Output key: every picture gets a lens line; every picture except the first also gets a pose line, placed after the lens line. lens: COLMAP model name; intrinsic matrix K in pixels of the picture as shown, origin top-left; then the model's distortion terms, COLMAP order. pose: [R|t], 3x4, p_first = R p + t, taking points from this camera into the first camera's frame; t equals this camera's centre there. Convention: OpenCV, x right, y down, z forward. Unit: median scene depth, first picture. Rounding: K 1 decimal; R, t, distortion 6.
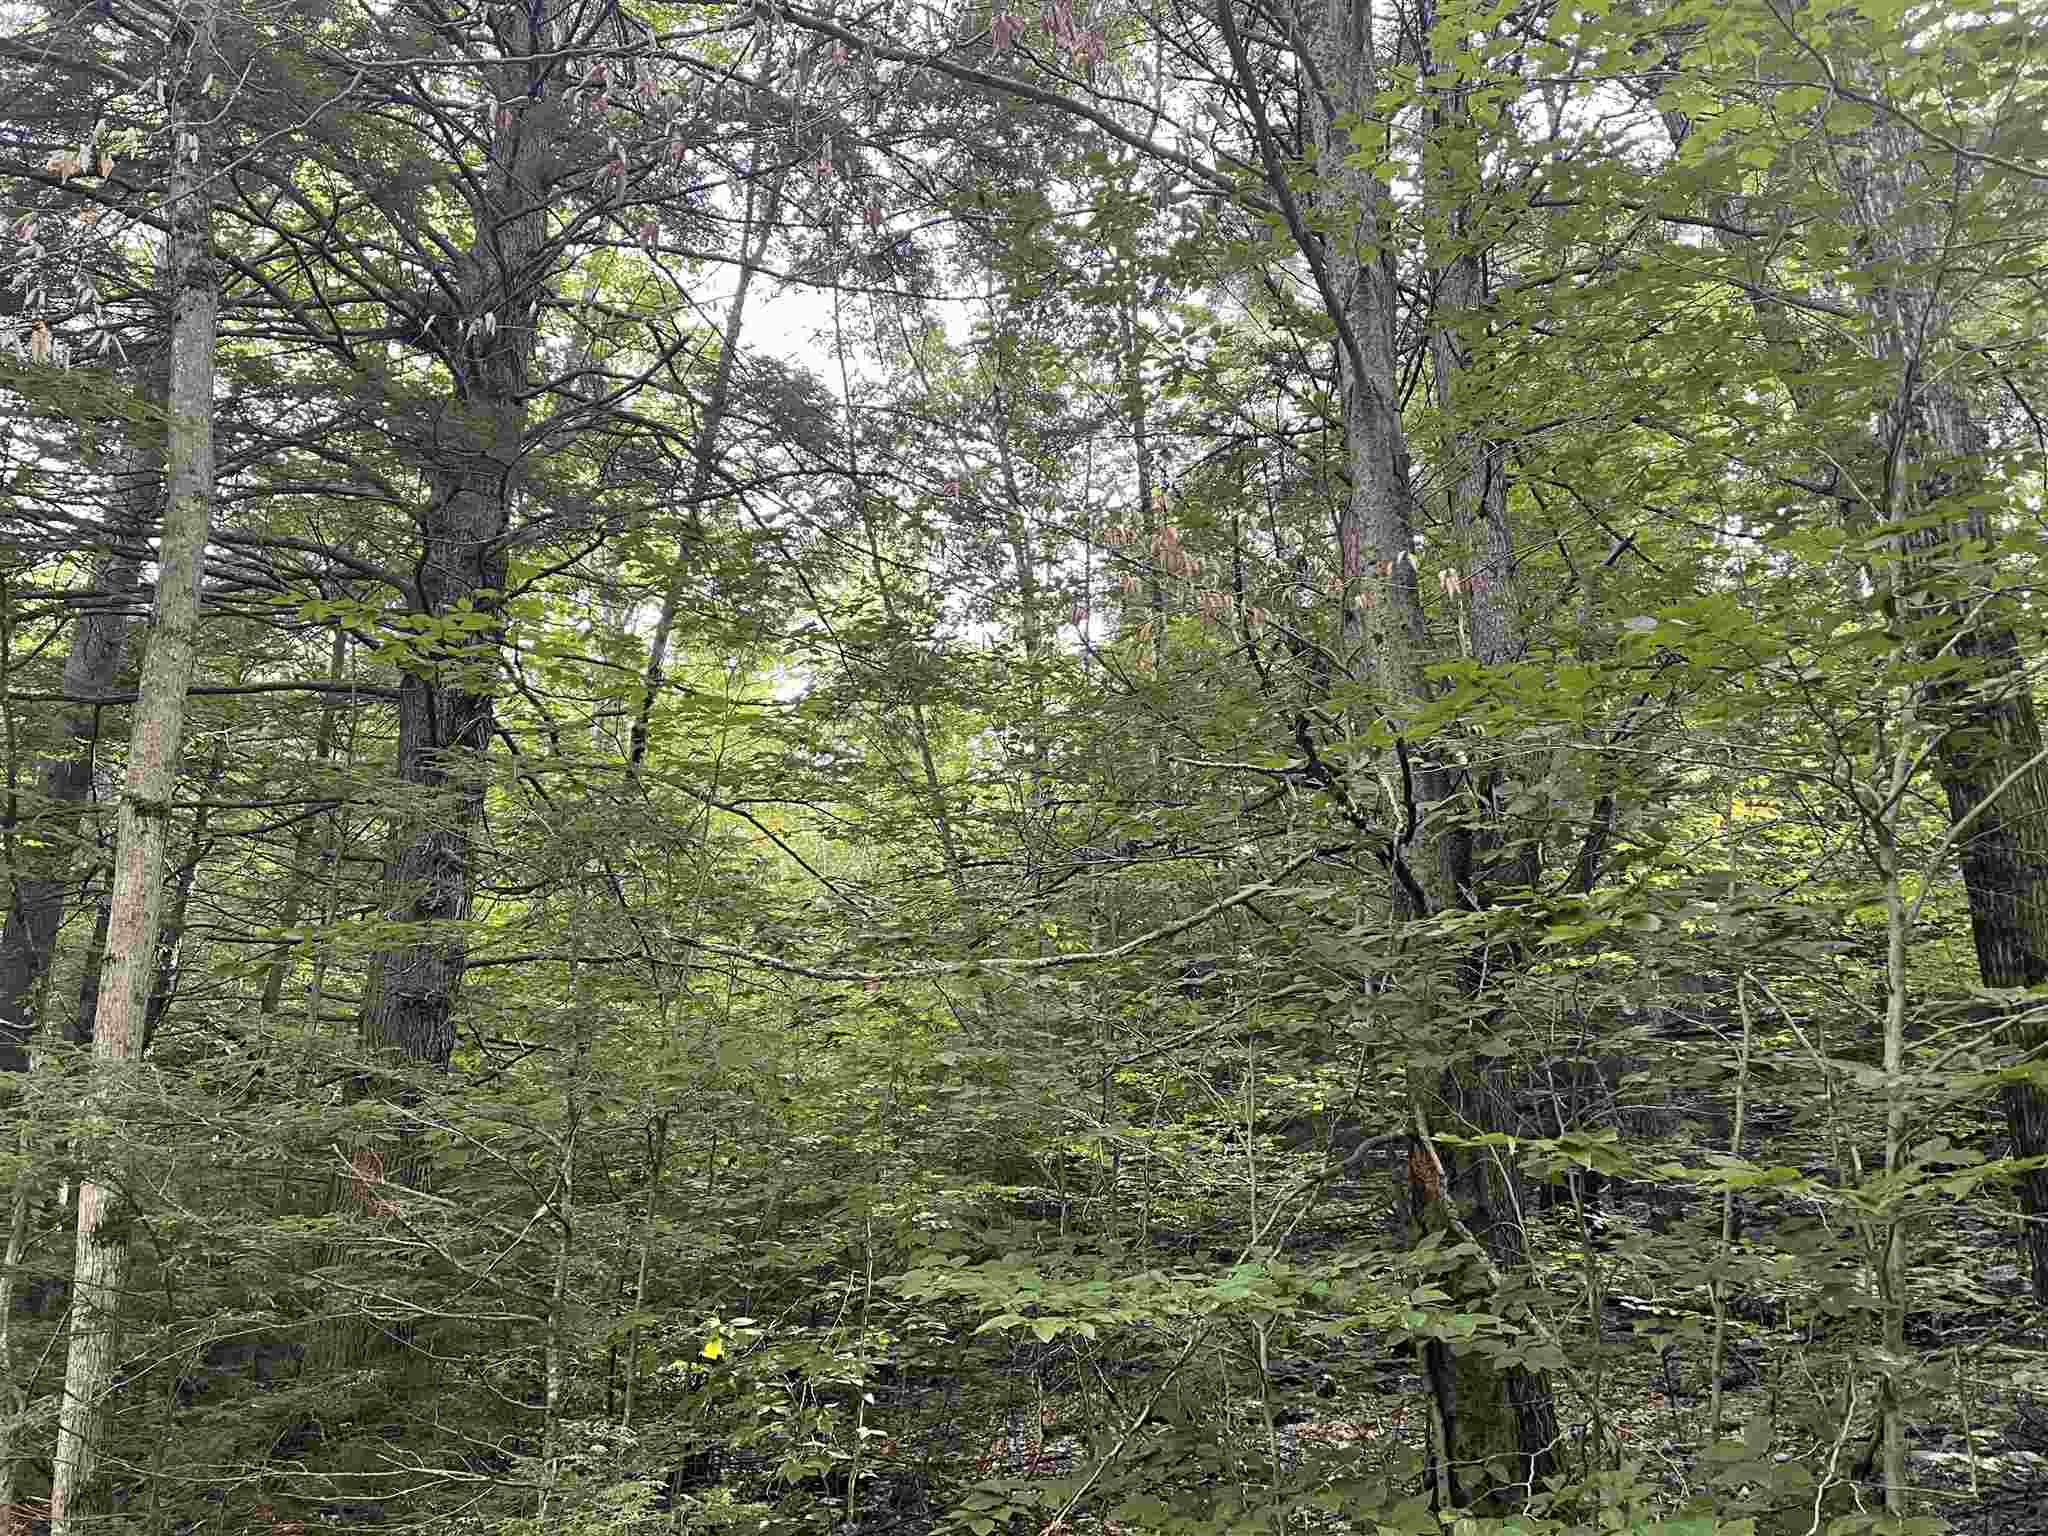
lens RADIAL K [[1535.5, 0, 1016.5], [0, 1535.5, 764.9], [0, 0, 1]] dist [0.058247, -0.044702]
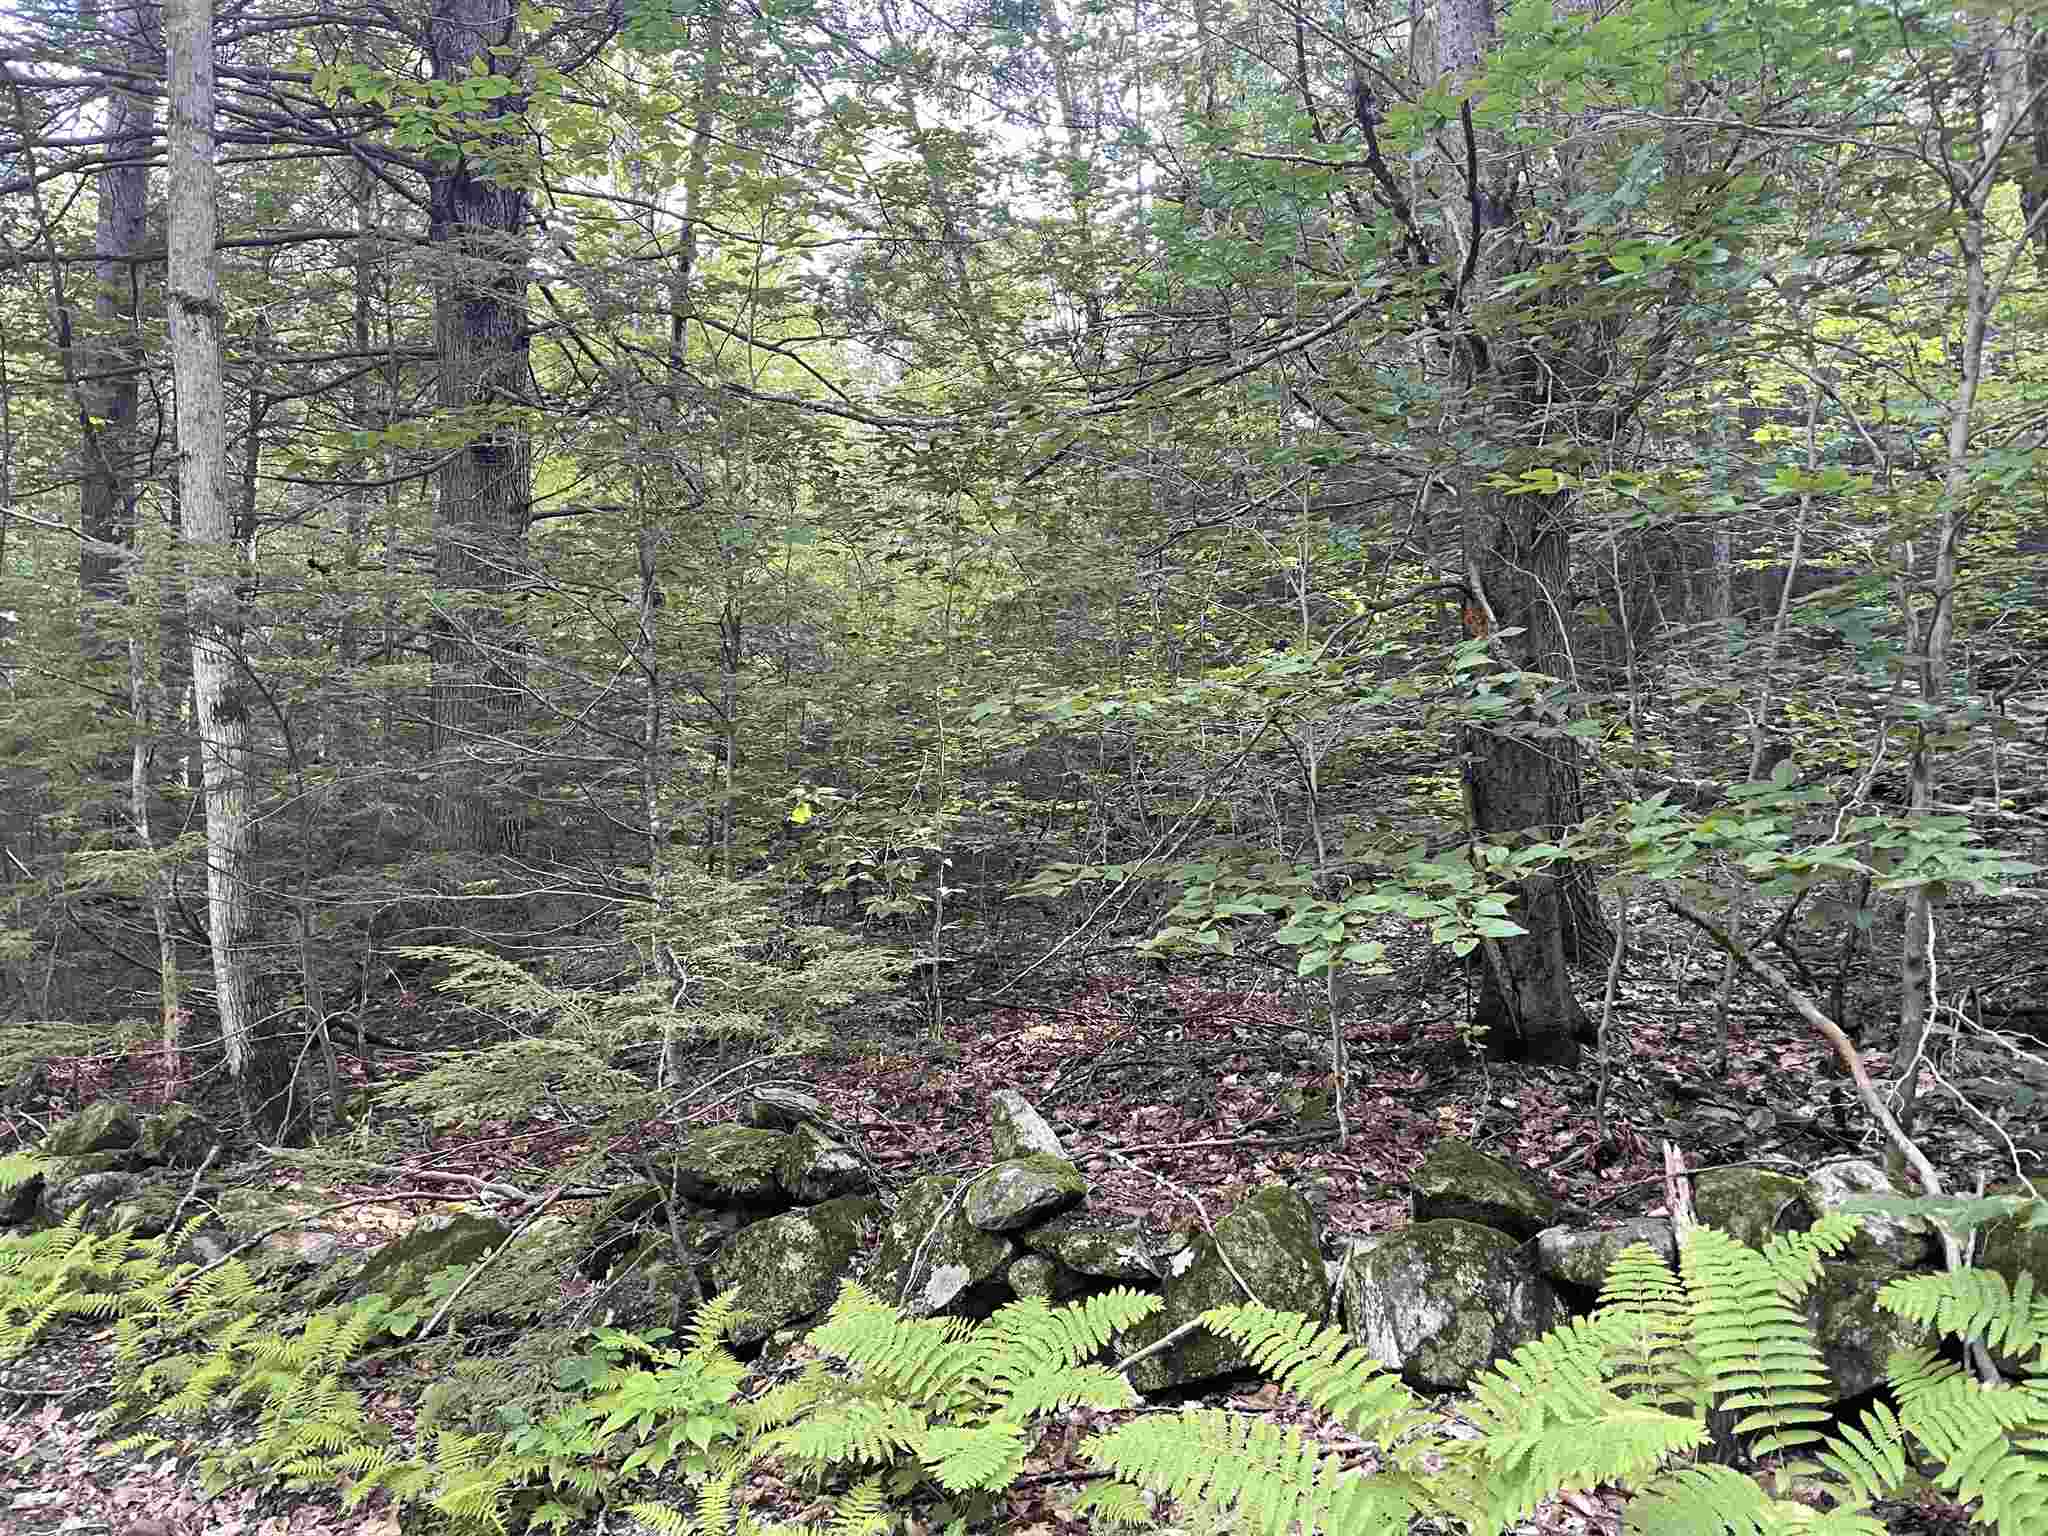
lens RADIAL K [[1535.5, 0, 1033.1], [0, 1535.5, 767.4], [0, 0, 1]] dist [0.058247, -0.044702]
pose [[0.999042, -0.029075, -0.032718, 0.000896], [0.035735, 0.973446, 0.226109, 0.112430], [0.025275, -0.227062, 0.973552, -0.024942]]
